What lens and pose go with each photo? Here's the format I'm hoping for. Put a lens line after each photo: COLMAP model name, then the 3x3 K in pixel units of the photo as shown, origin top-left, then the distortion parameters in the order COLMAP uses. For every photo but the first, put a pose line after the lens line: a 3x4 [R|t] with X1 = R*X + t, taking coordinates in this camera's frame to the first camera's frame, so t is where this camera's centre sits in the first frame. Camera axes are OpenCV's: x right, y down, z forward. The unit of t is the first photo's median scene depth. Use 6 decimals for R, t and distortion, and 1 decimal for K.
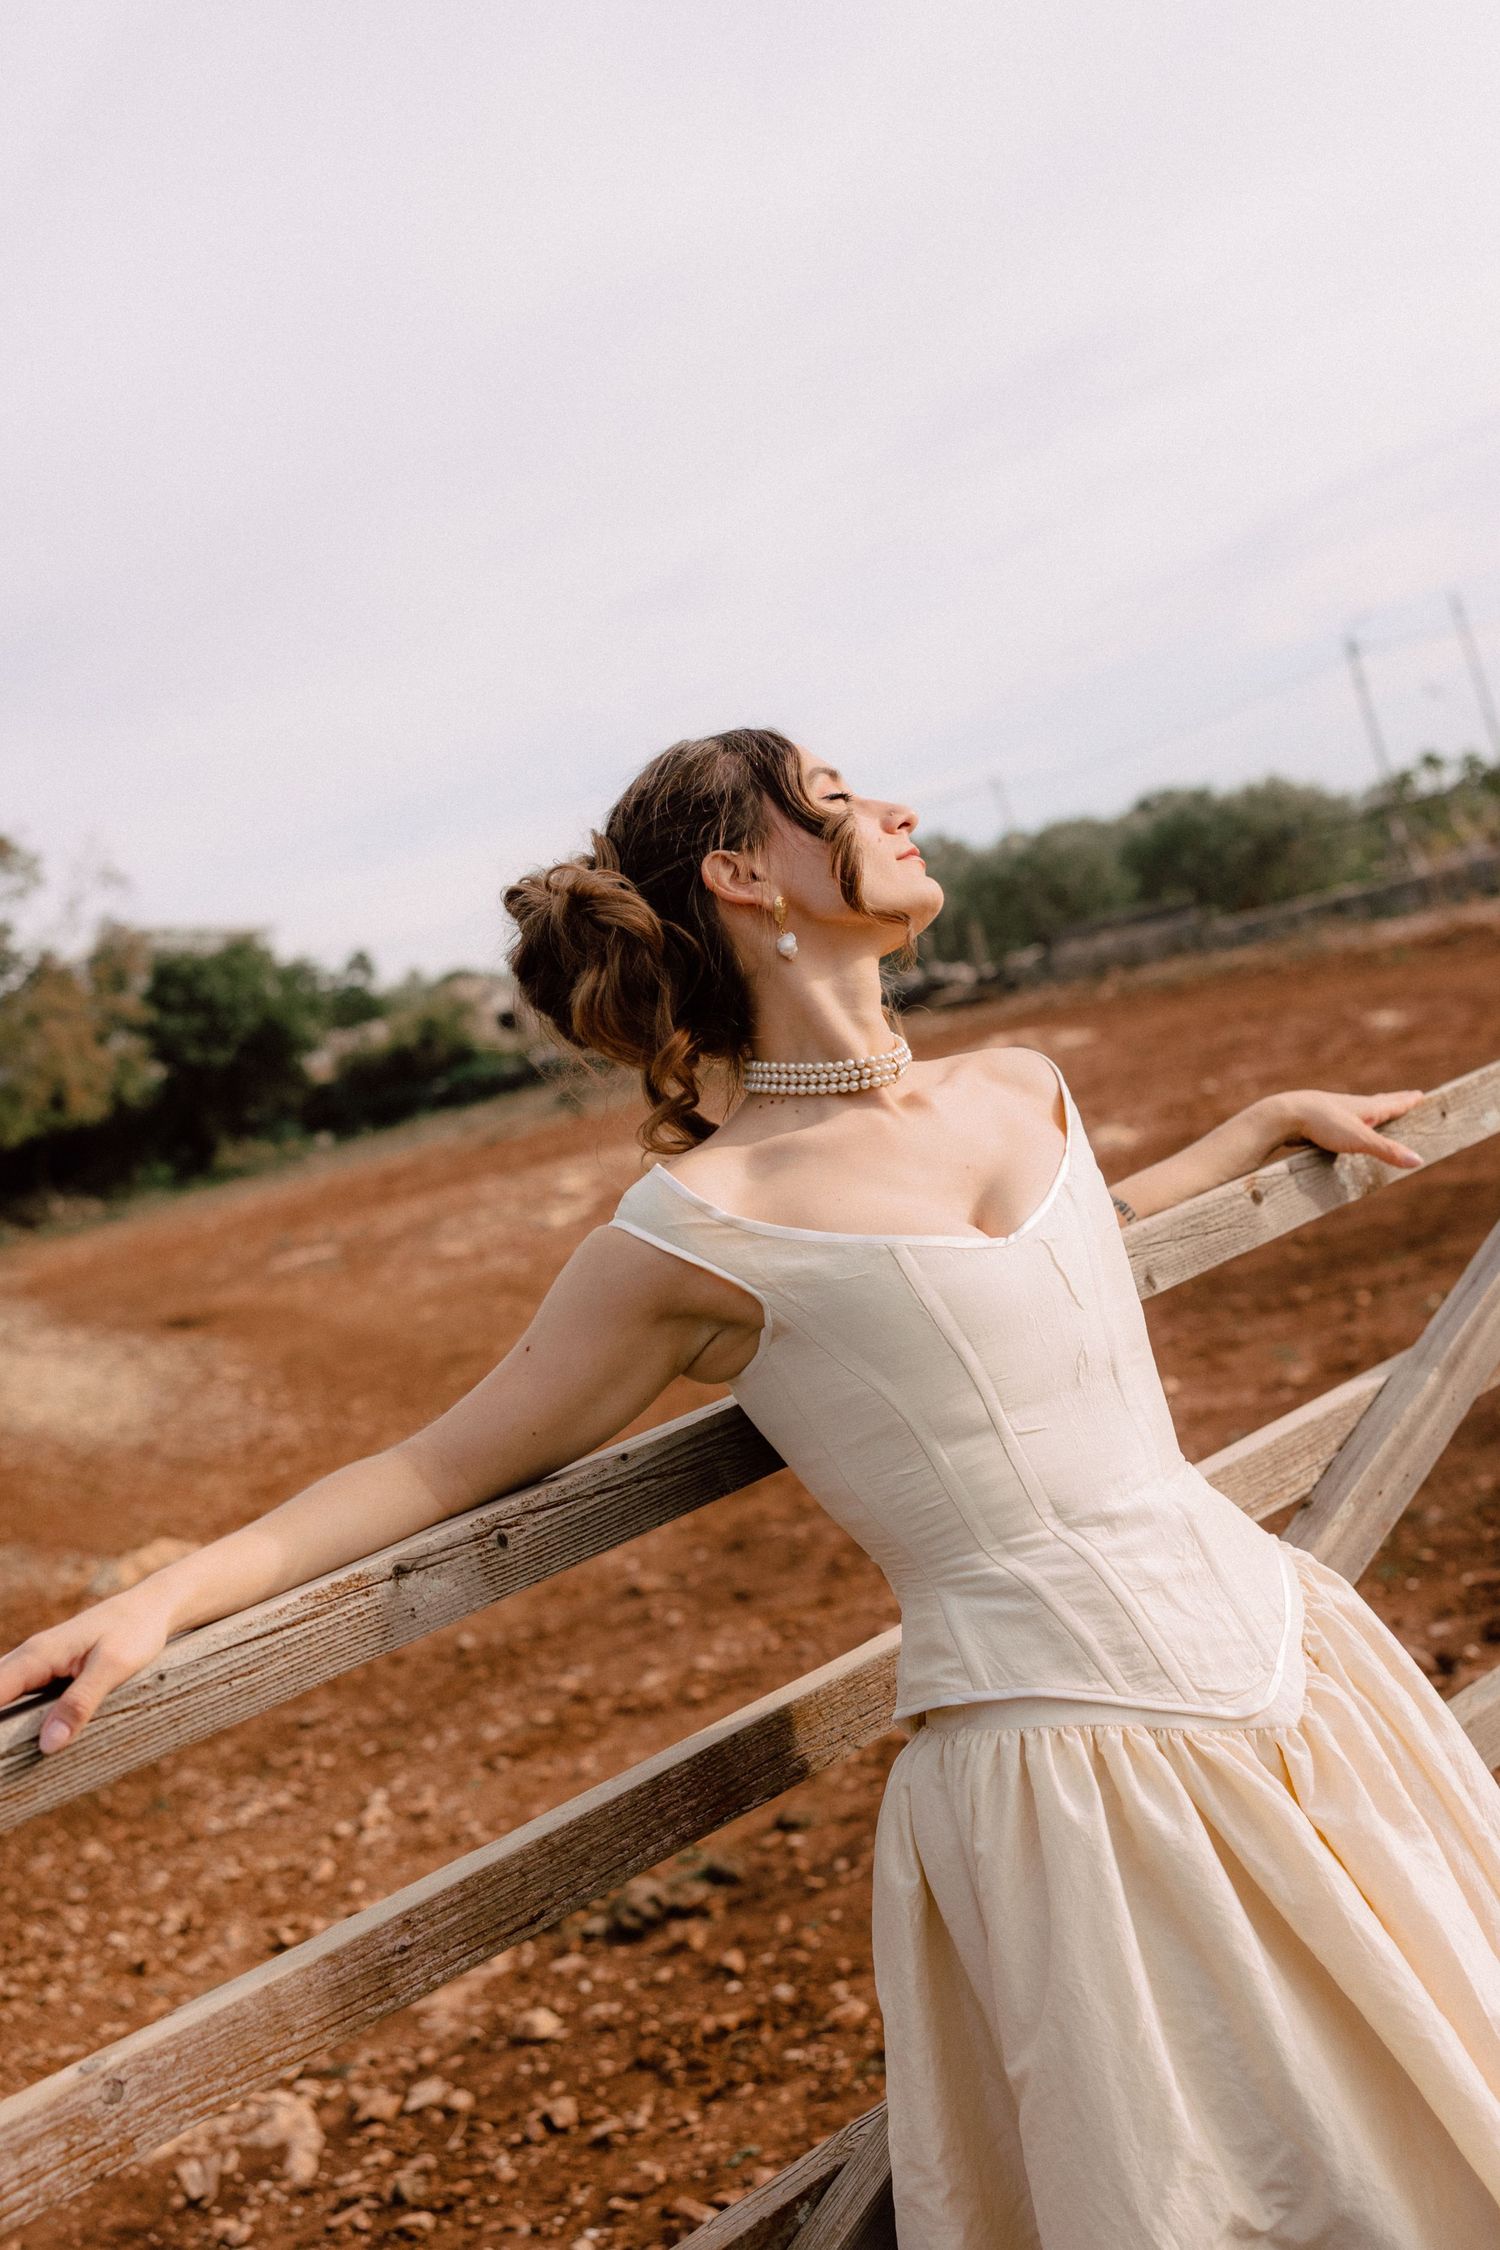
lens RADIAL K [[2516.0, 0, 809.3], [0, 2516.0, 1061.1], [0, 0, 1]] dist [0.016763, 0.000491]
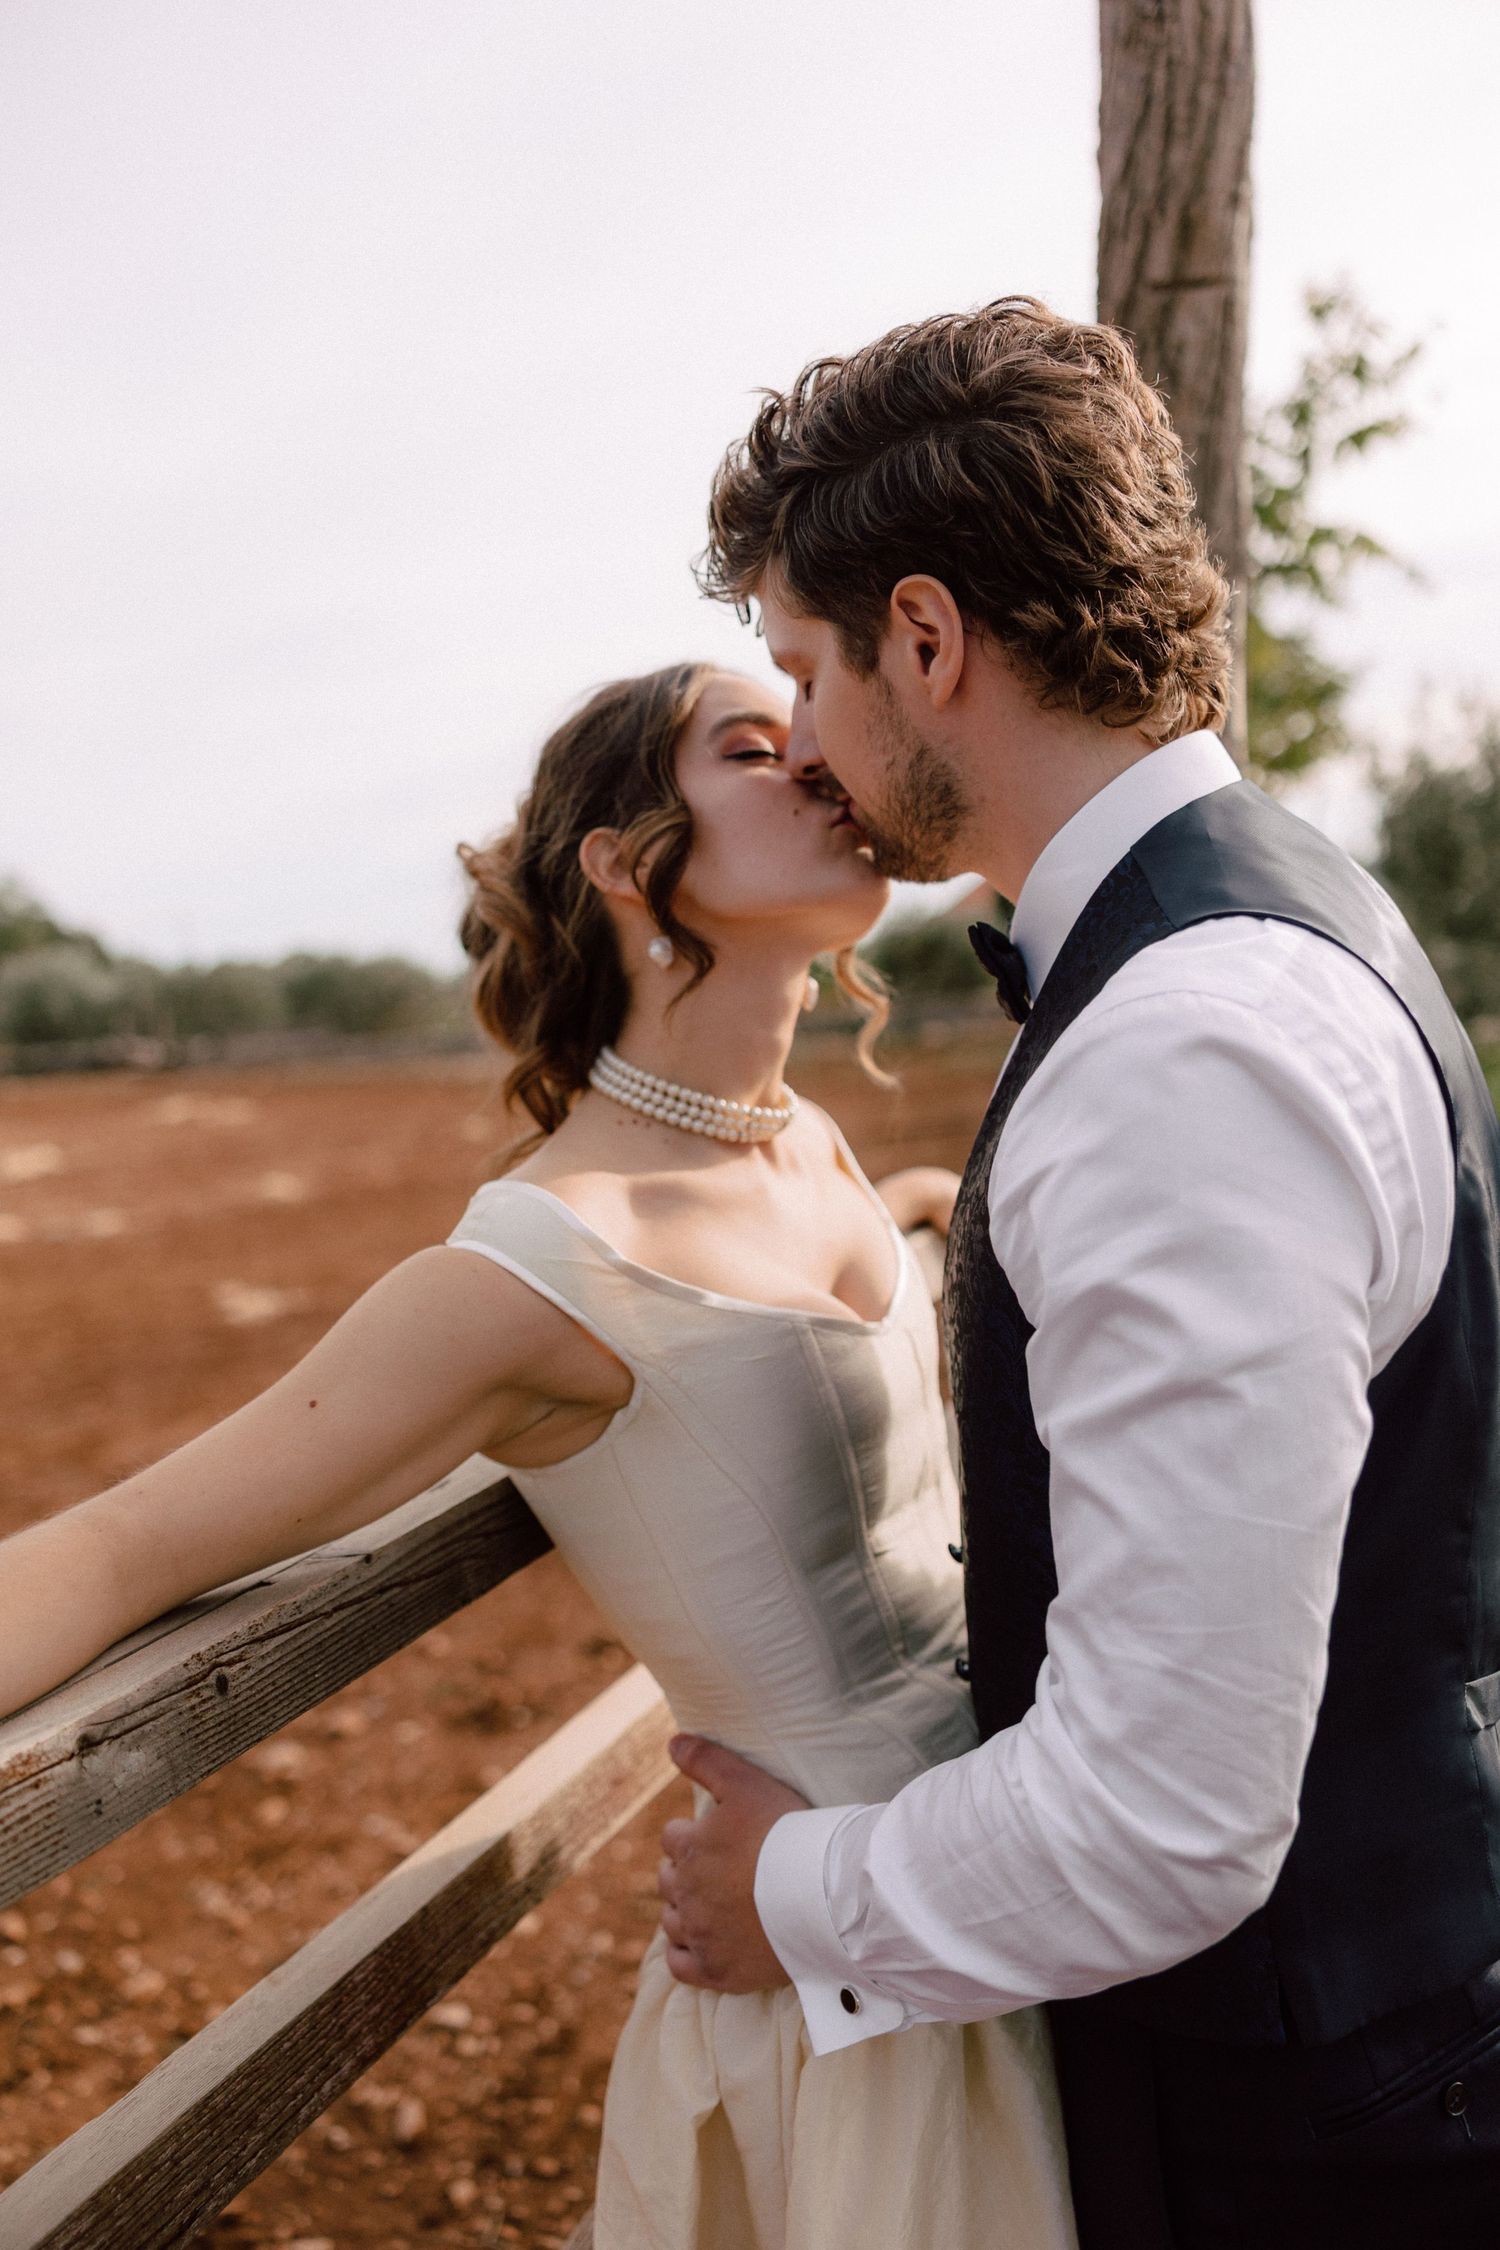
lens RADIAL K [[1720.7, 0, 754.9], [0, 1720.7, 1113.2], [0, 0, 1]] dist [0.006097, 0.004839]
pose [[0.904660, 0.140233, 0.402399, -0.092560], [-0.130674, 0.990099, -0.051264, 0.017341], [-0.405604, -0.006207, 0.914028, 0.228888]]
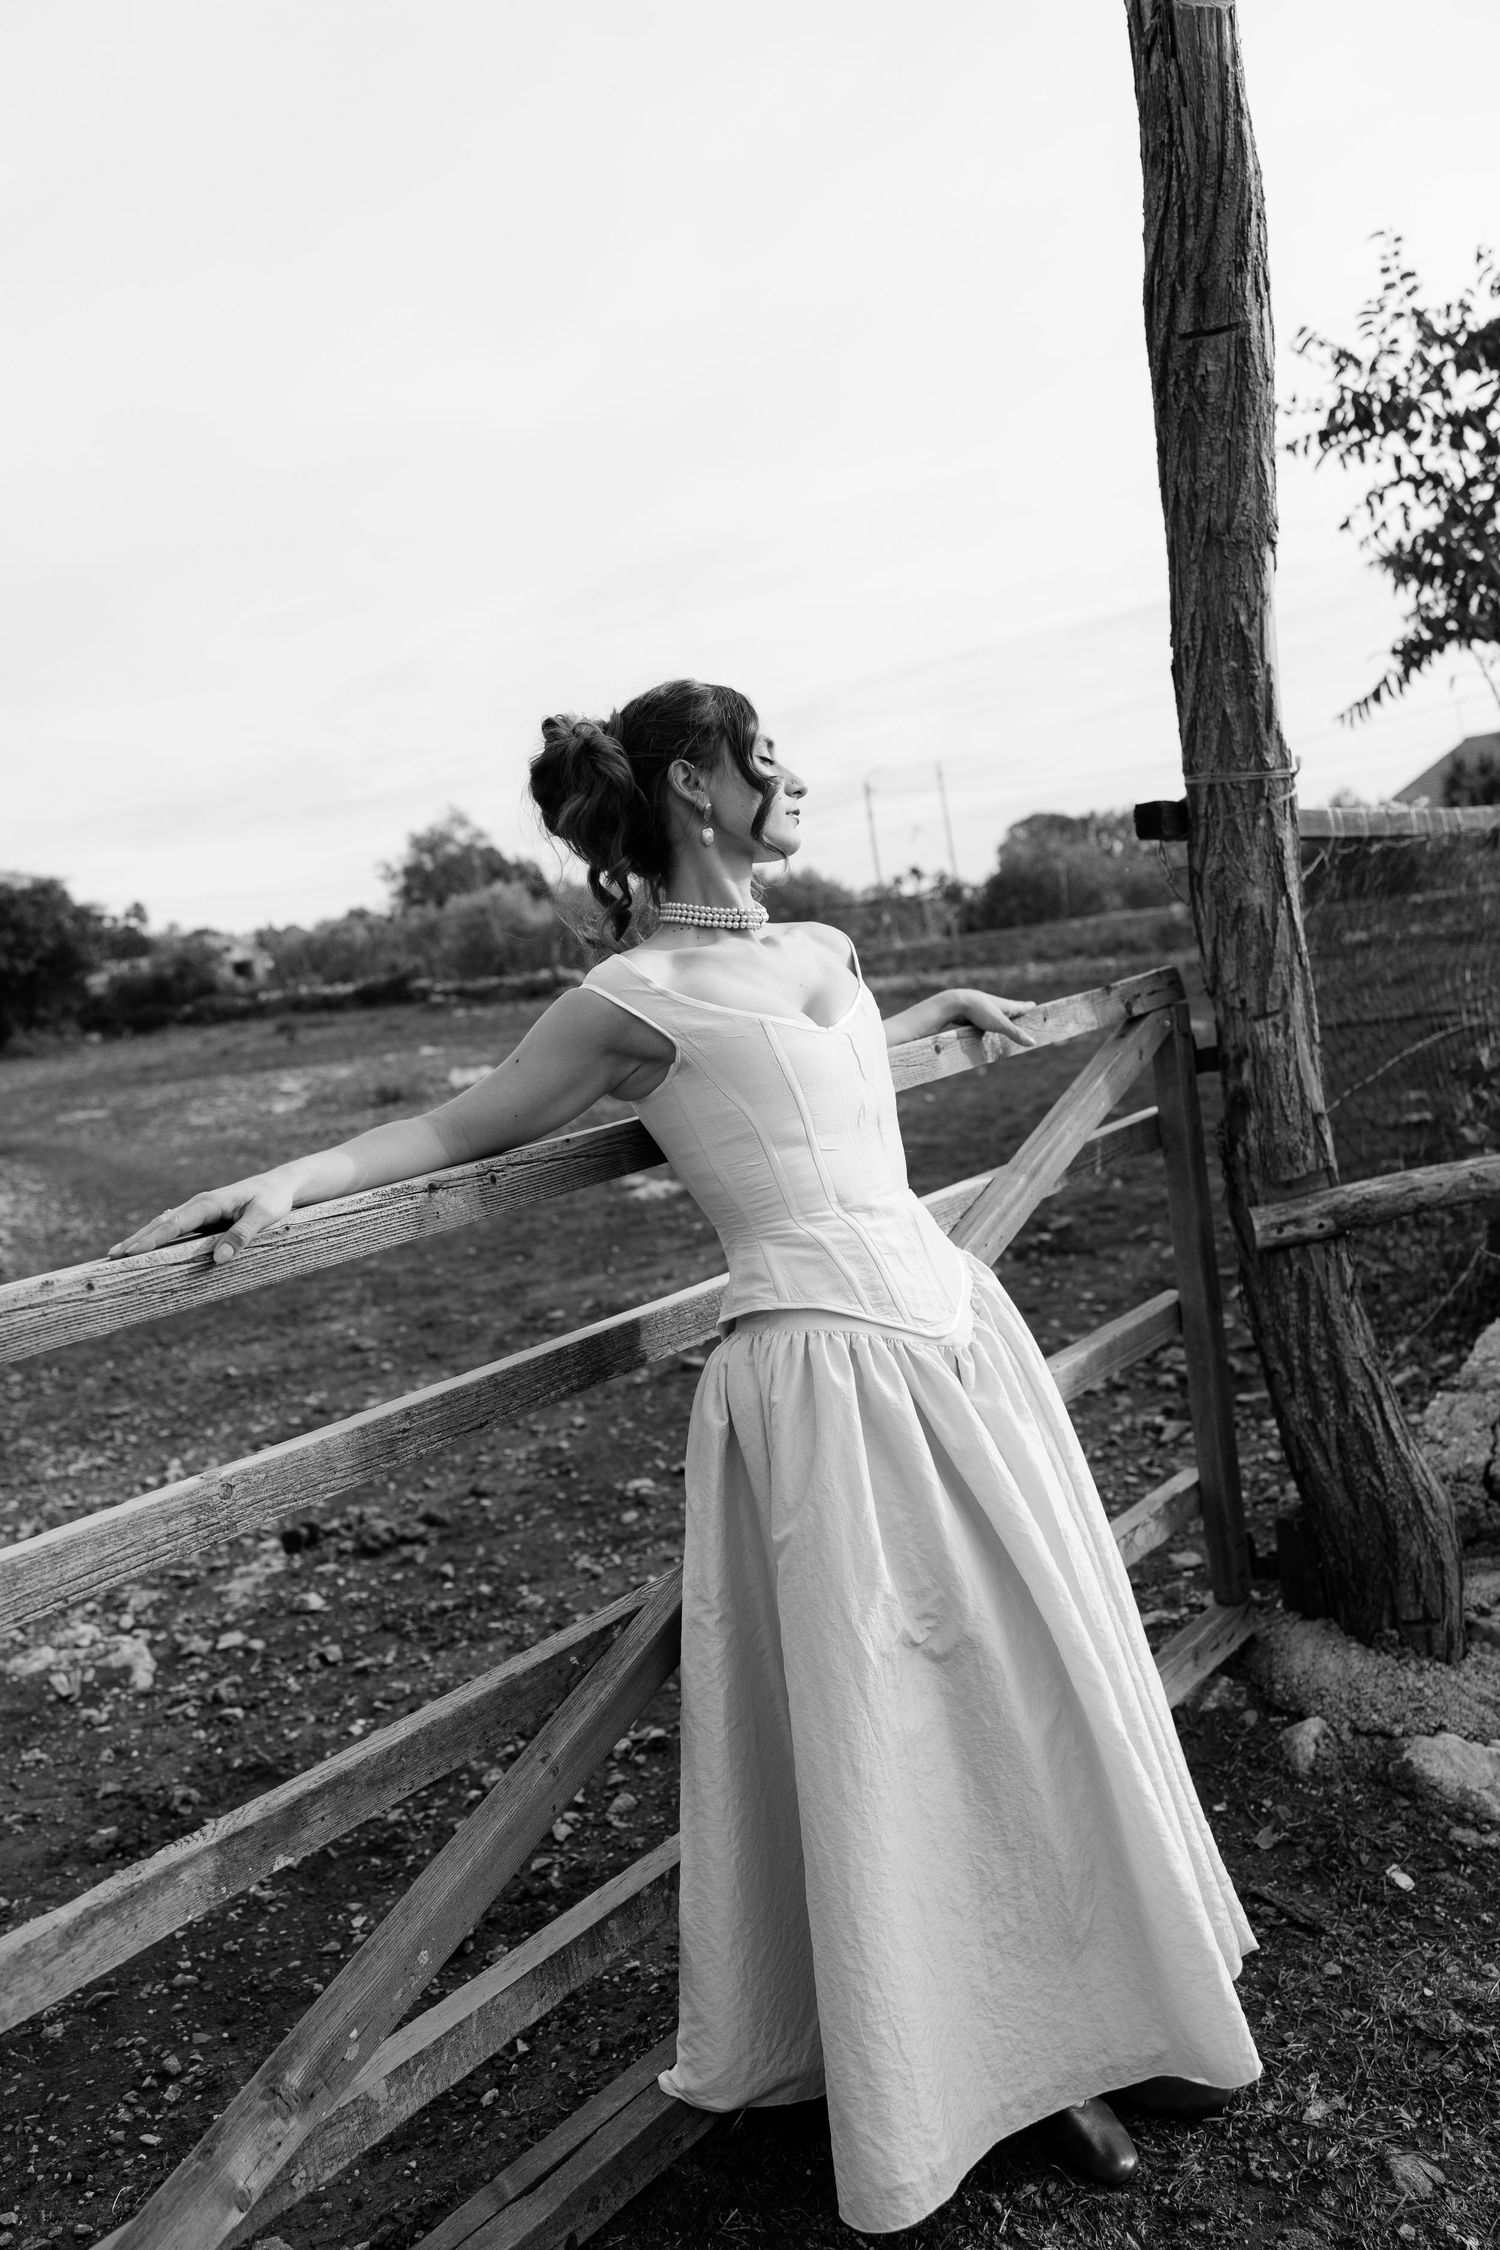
lens RADIAL K [[1769.4, 0, 750.0], [0, 1769.4, 1125.0], [0, 0, 1]] dist [0.005358, 0.003894]
pose [[0.978048, 0.114433, 0.174148, -0.071405], [-0.121679, 0.992070, 0.031480, 0.046130], [-0.169165, -0.051979, 0.984216, -0.041385]]
